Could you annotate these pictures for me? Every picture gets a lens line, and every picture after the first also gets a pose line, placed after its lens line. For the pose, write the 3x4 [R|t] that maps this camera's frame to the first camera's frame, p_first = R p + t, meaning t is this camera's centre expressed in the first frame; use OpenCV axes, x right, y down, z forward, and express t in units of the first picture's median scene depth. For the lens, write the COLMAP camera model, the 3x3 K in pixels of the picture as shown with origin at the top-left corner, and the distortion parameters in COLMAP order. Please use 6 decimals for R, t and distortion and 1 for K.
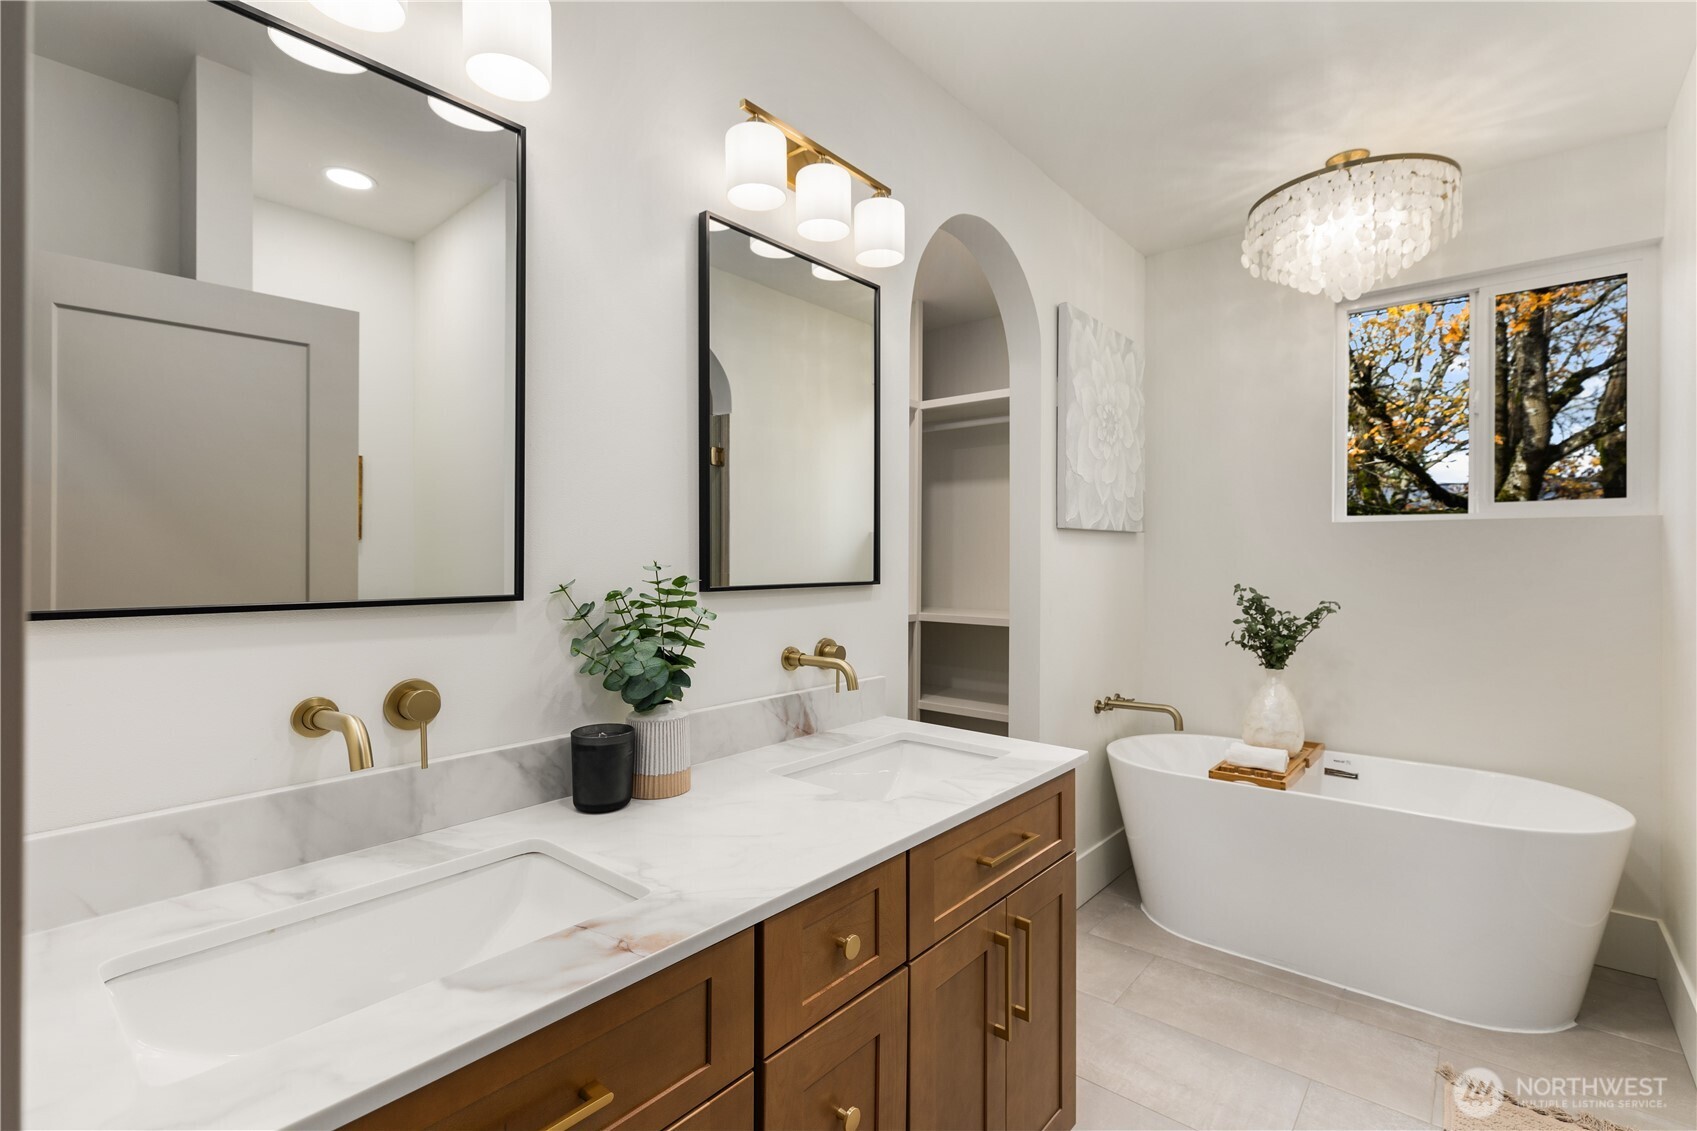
lens RADIAL K [[753.2, 0, 865.3], [0, 753.2, 560.3], [0, 0, 1]] dist [-0.002856, 0.000550]
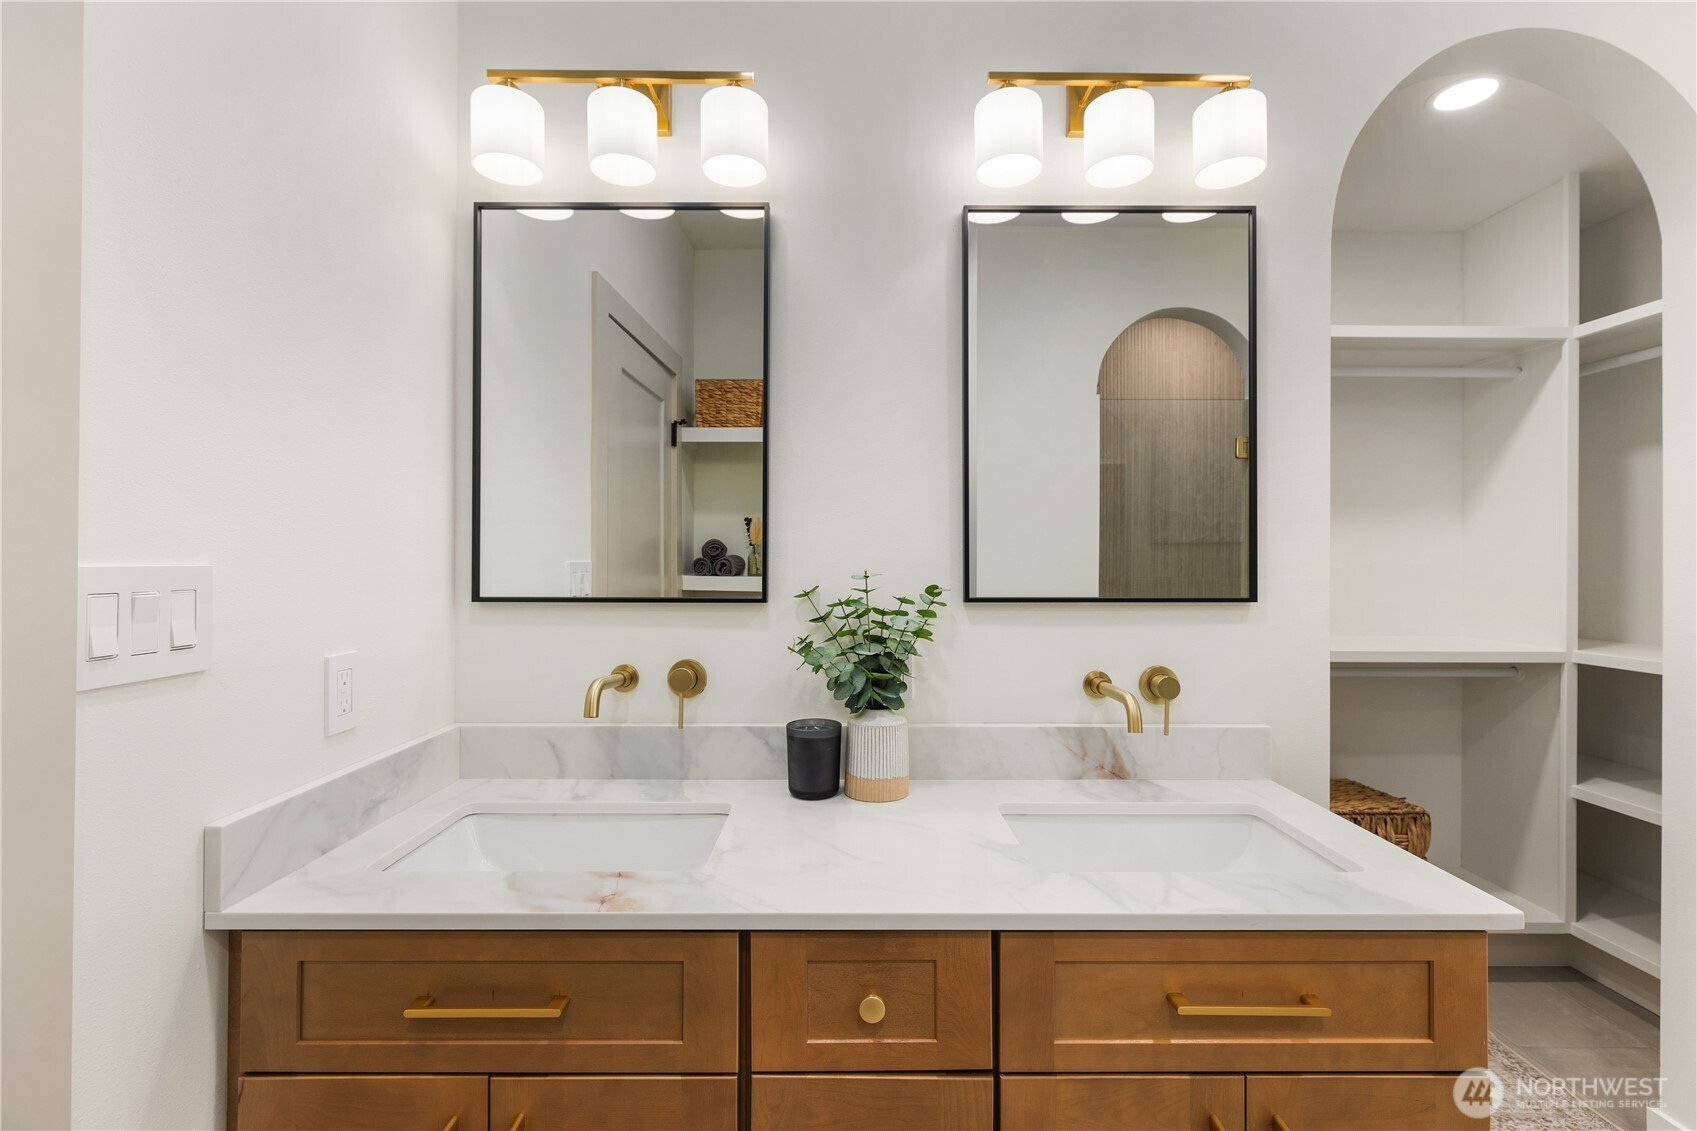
lens RADIAL K [[753.2, 0, 859.3], [0, 753.2, 564.2], [0, 0, 1]] dist [-0.002856, 0.000550]
pose [[0.653646, 0.003054, -0.756794, 0.525799], [-0.004906, 0.999988, -0.000202, -0.007621], [0.756784, 0.003845, 0.653653, 0.335007]]
